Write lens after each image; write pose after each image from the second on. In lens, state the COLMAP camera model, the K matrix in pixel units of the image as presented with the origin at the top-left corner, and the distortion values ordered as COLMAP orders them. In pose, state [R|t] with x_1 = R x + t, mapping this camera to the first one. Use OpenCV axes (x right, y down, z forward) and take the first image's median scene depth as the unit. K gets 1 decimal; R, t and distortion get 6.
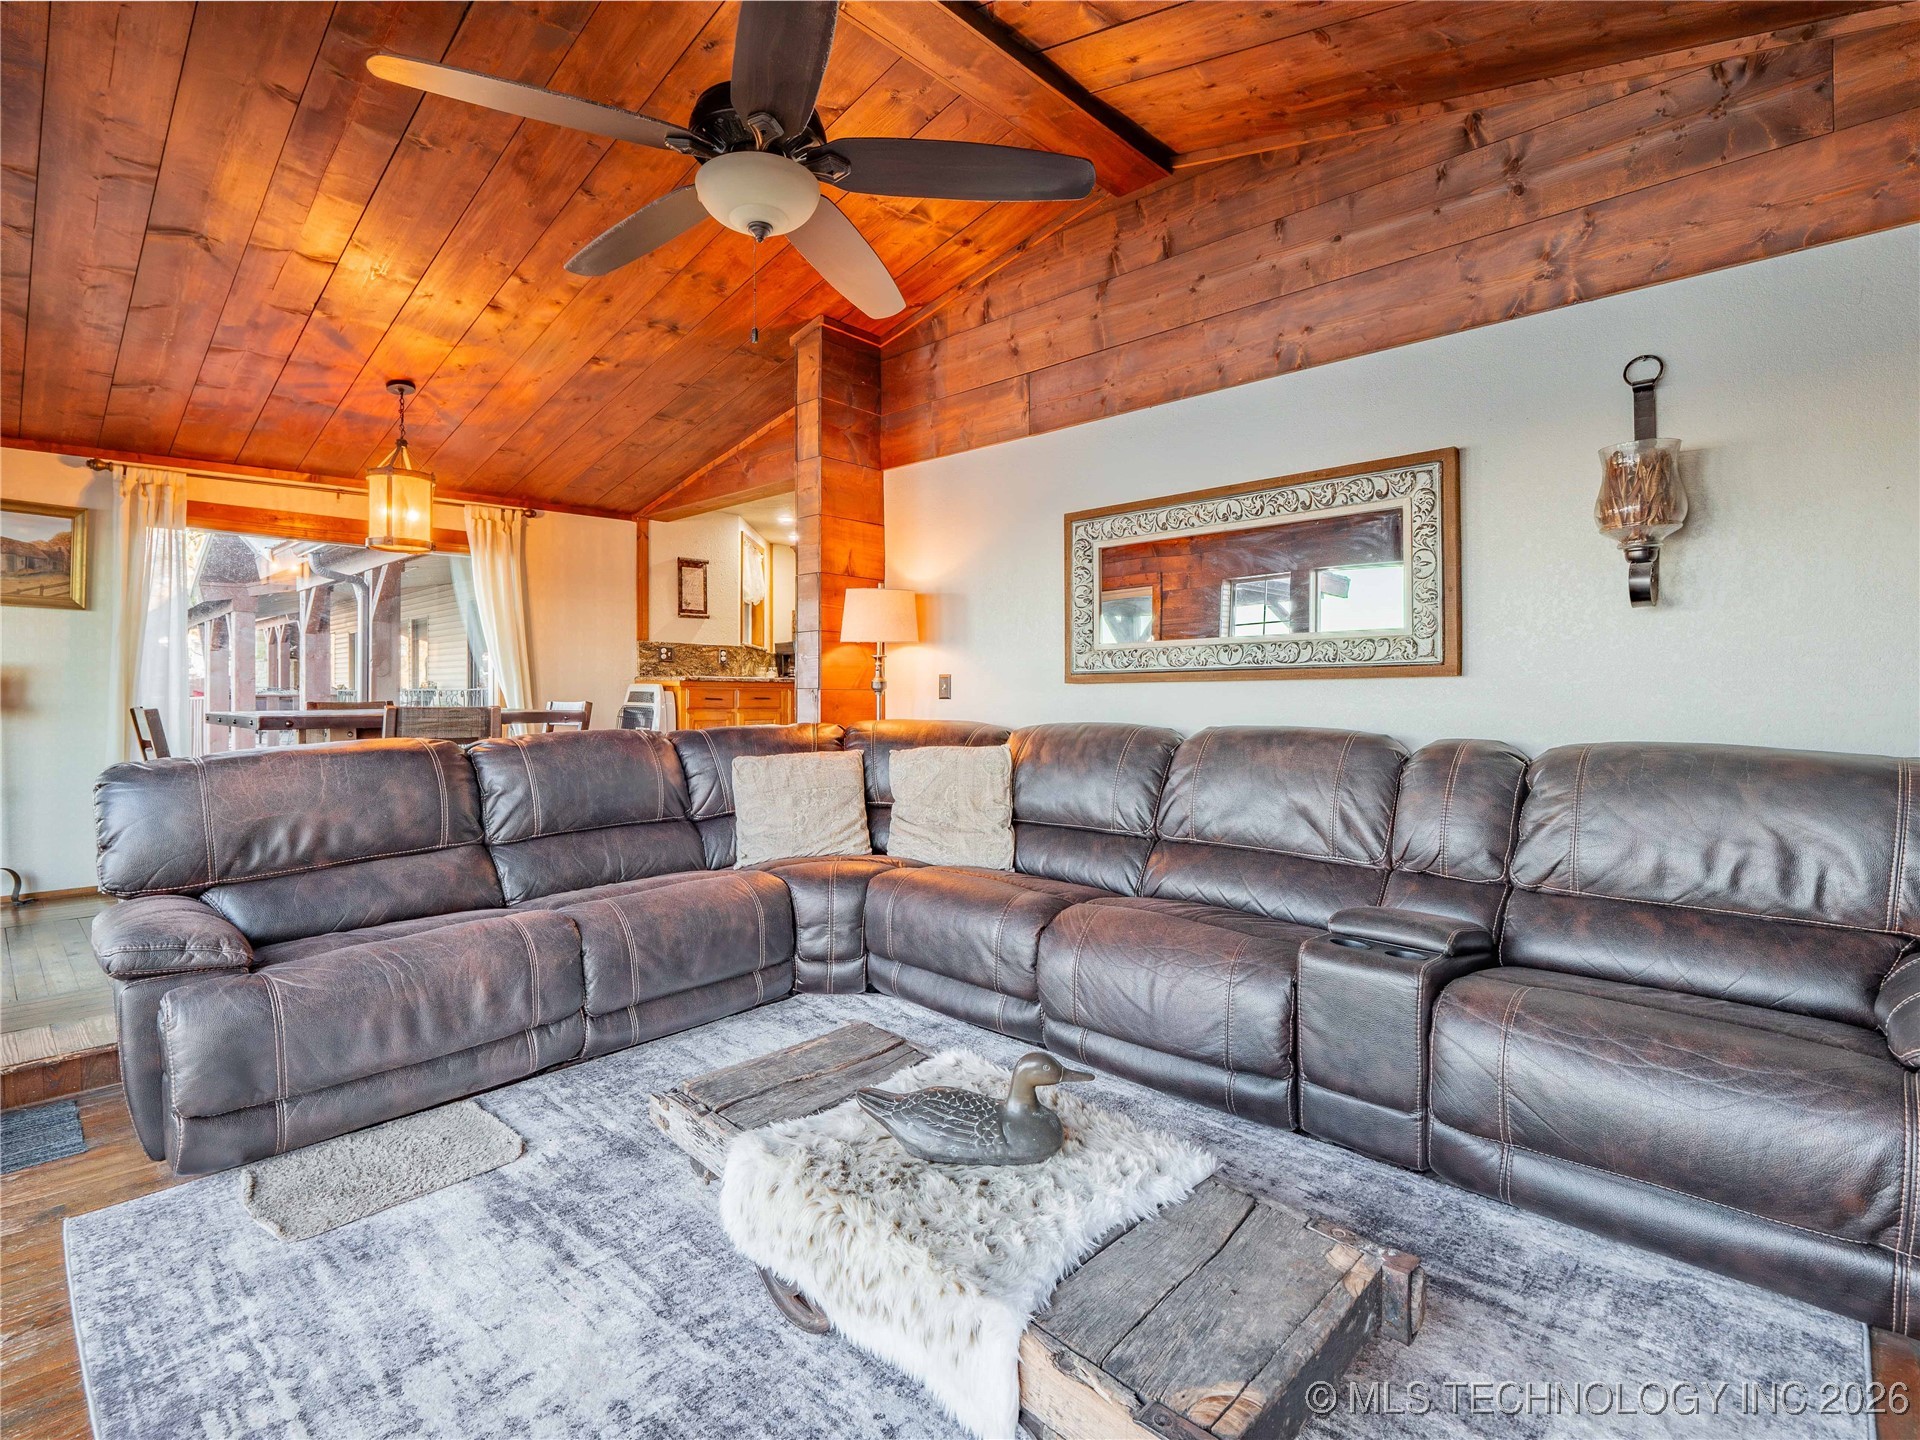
lens RADIAL K [[956.6, 0, 952.9], [0, 956.6, 694.3], [0, 0, 1]] dist [-0.005546, -0.001859]
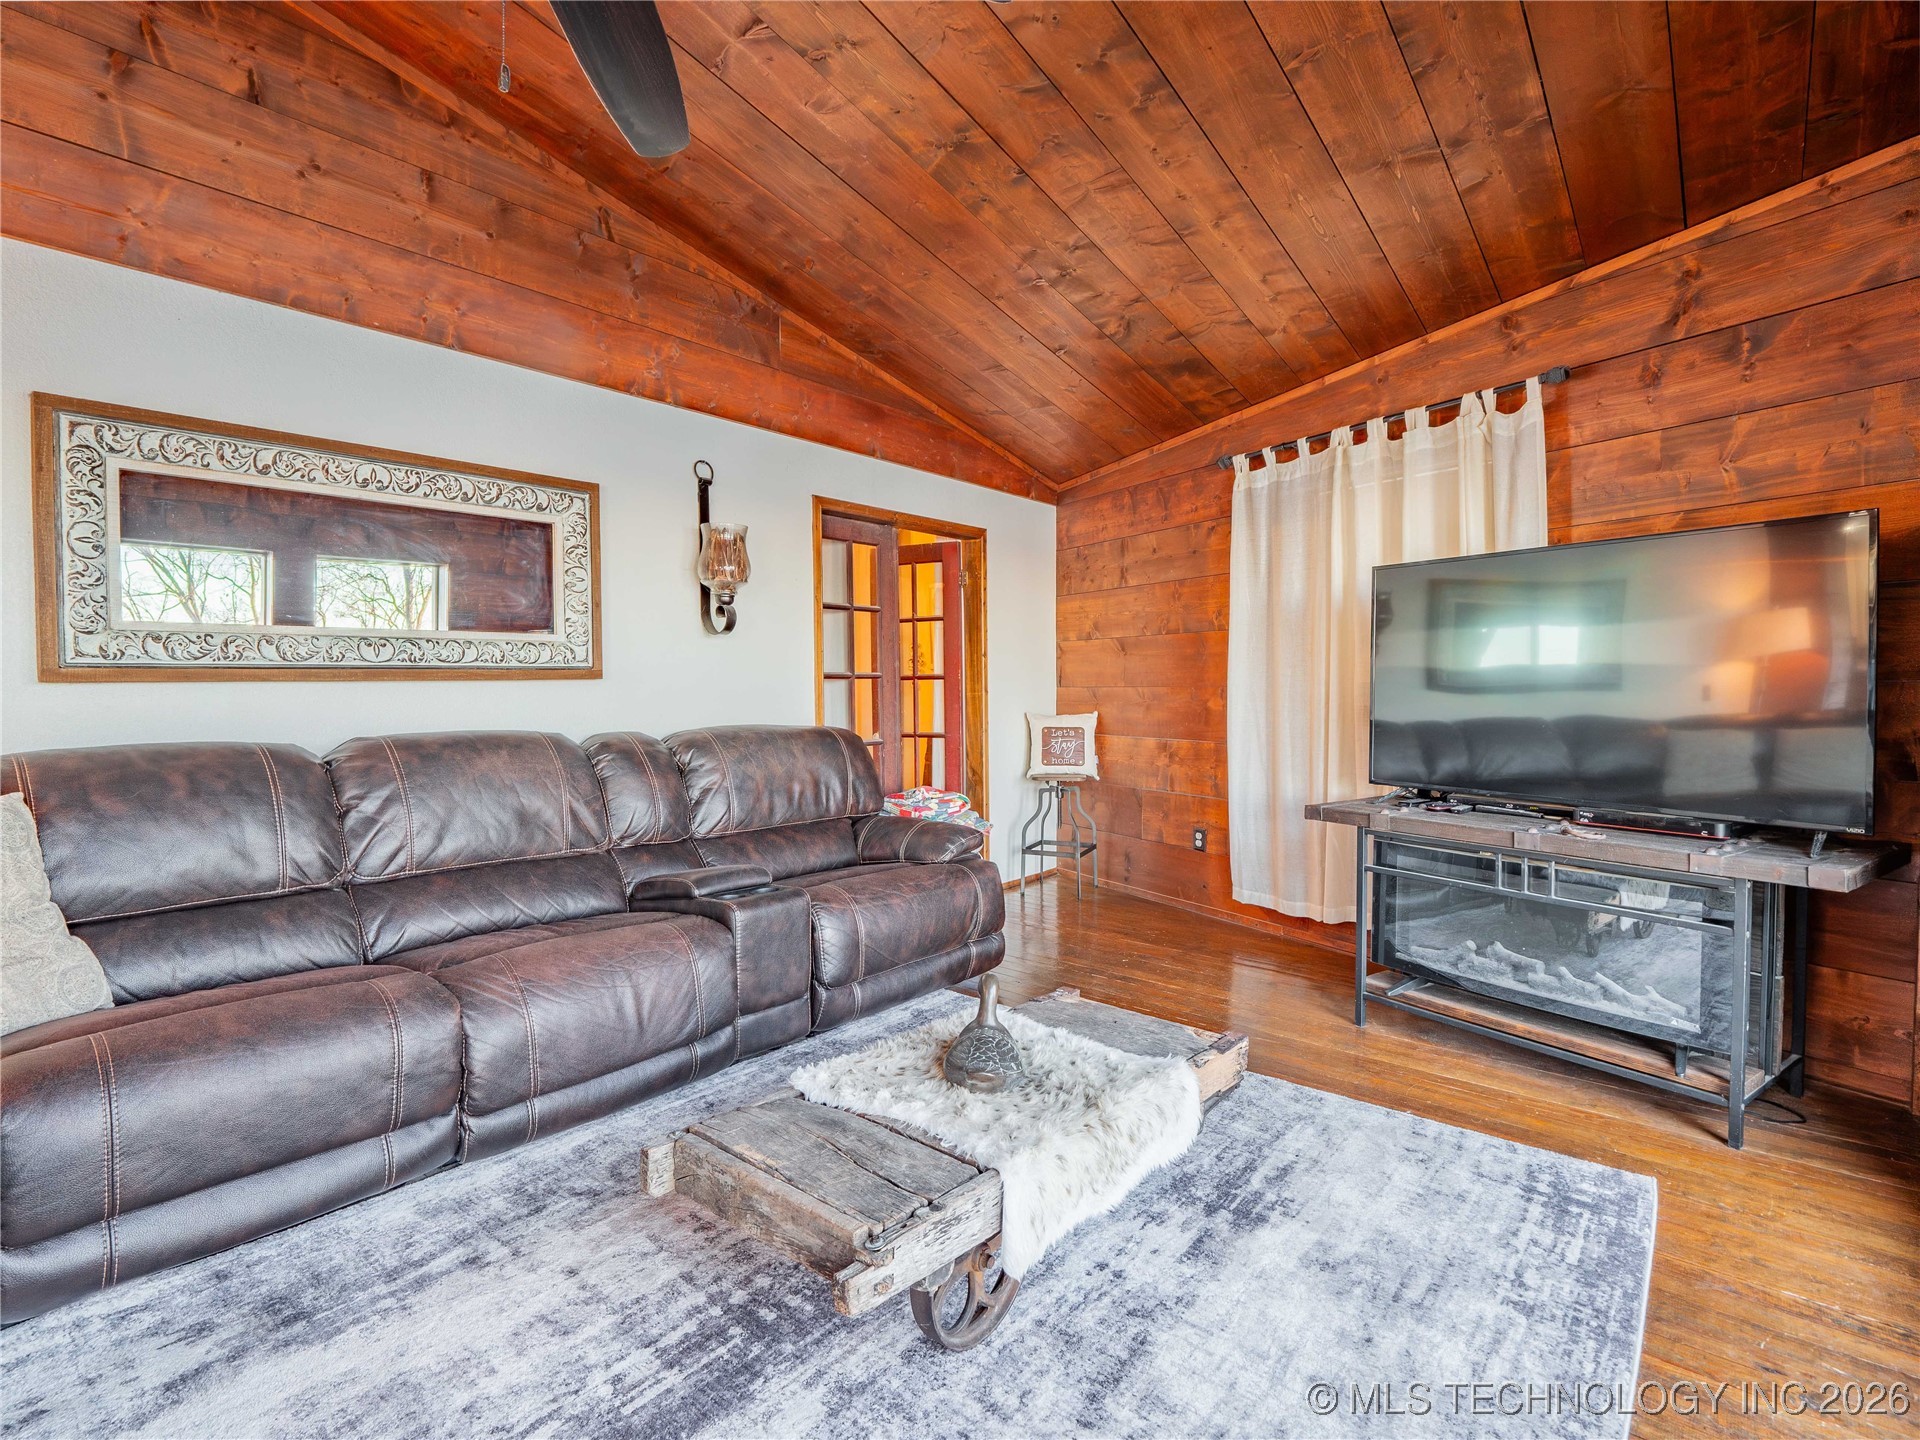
lens RADIAL K [[956.6, 0, 952.9], [0, 956.6, 694.3], [0, 0, 1]] dist [-0.005546, -0.001859]
pose [[-0.074634, -0.004392, 0.997201, -0.599673], [0.006909, 0.999964, 0.004922, -0.003165], [-0.997187, 0.007257, -0.074601, 0.578545]]
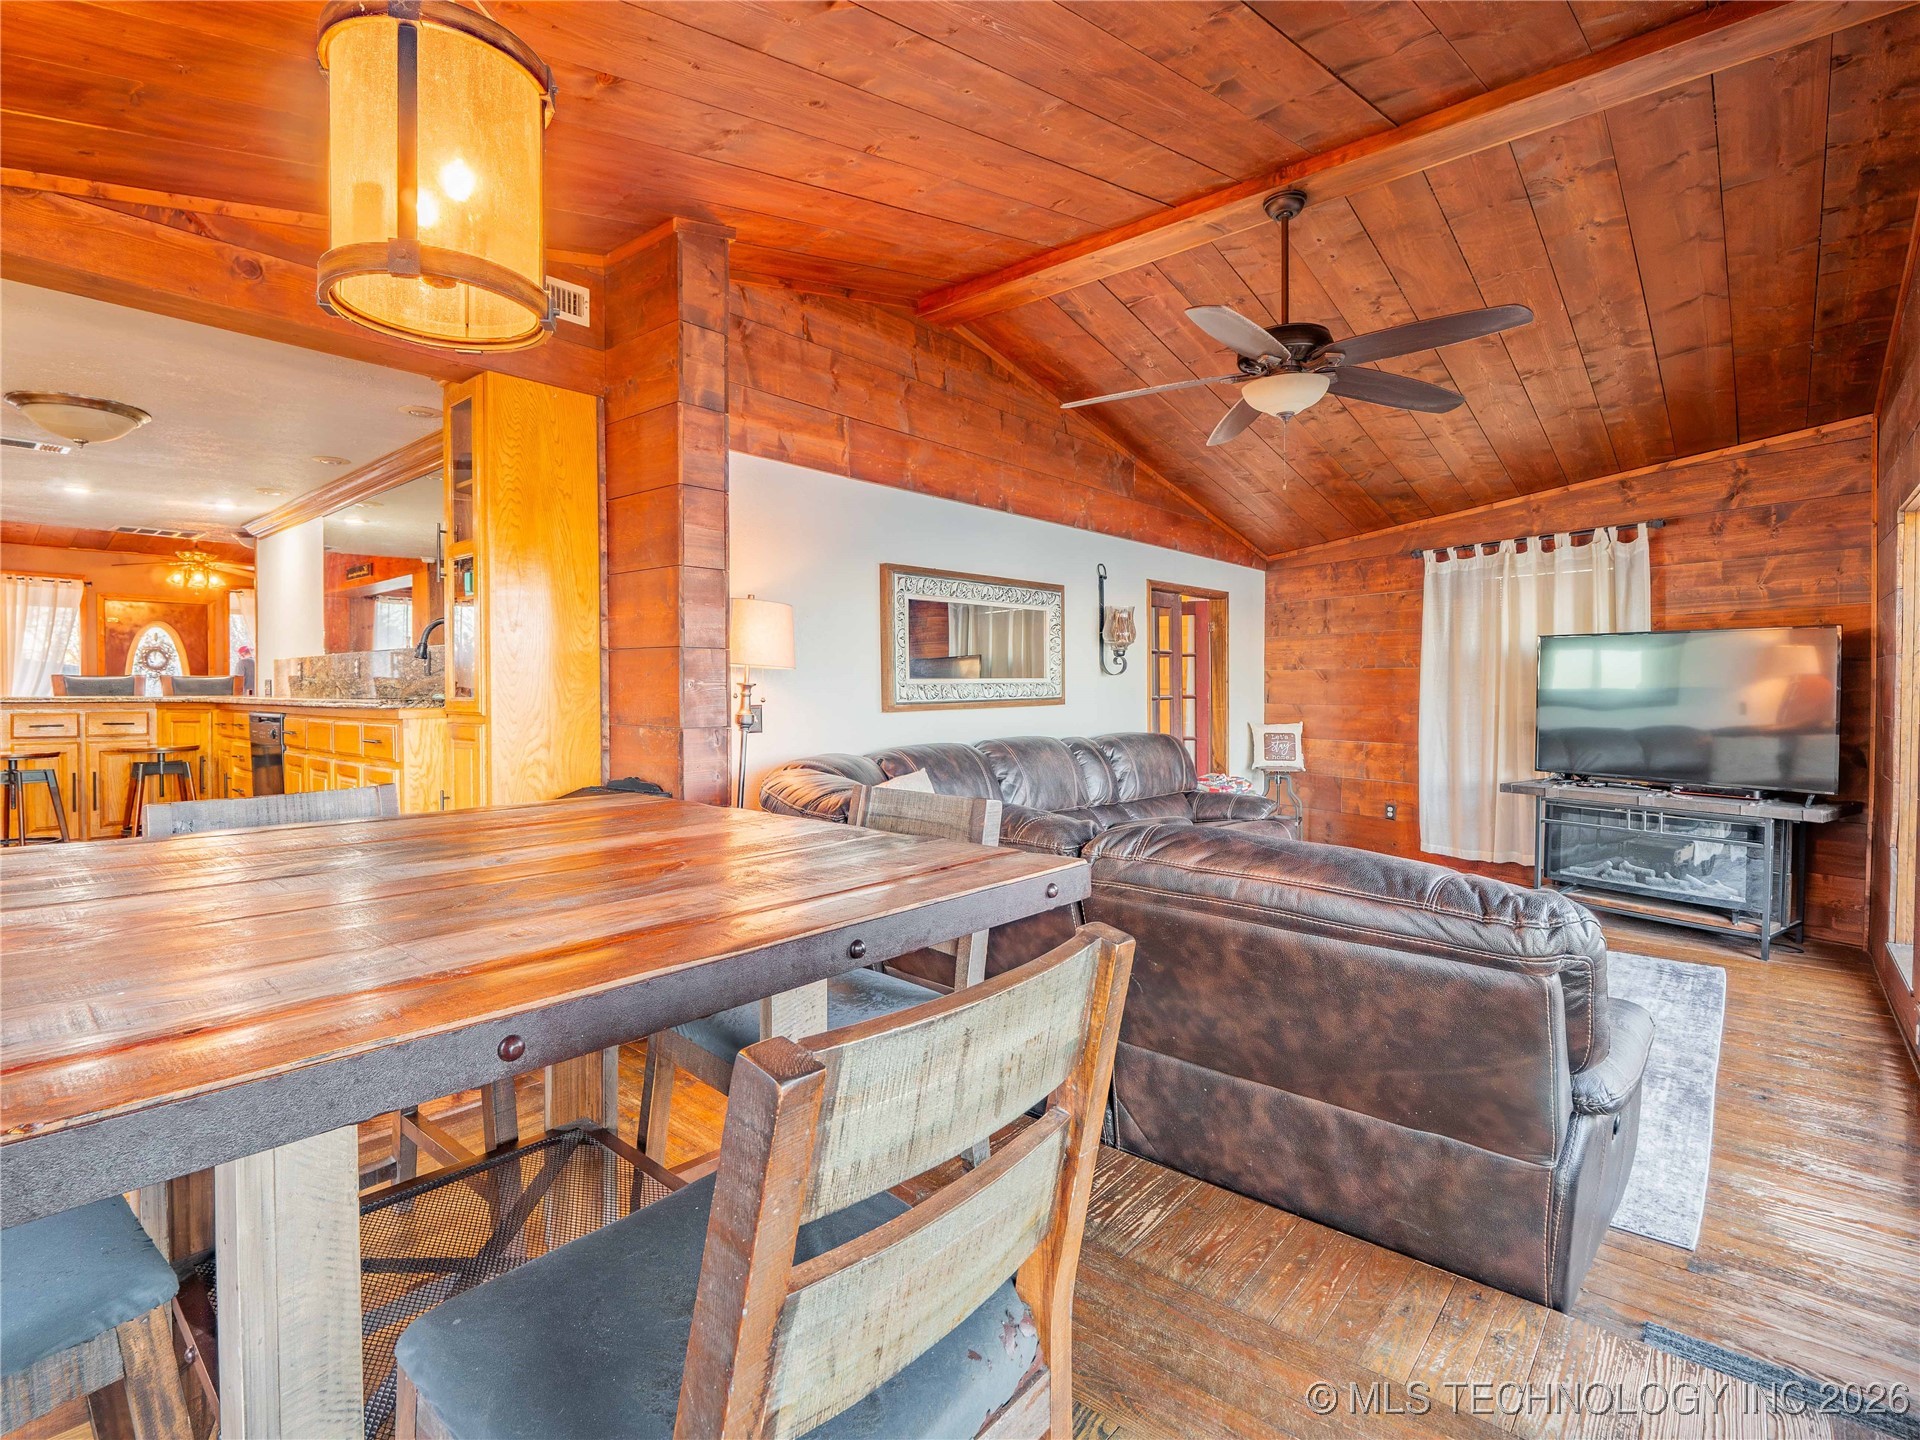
lens RADIAL K [[949.5, 0, 968.3], [0, 949.5, 698.6], [0, 0, 1]] dist [-0.004964, -0.001088]
pose [[-0.063599, -0.009262, 0.997933, -1.206381], [0.004571, 0.999944, 0.009572, -0.045529], [-0.997965, 0.005170, -0.063553, 1.162726]]
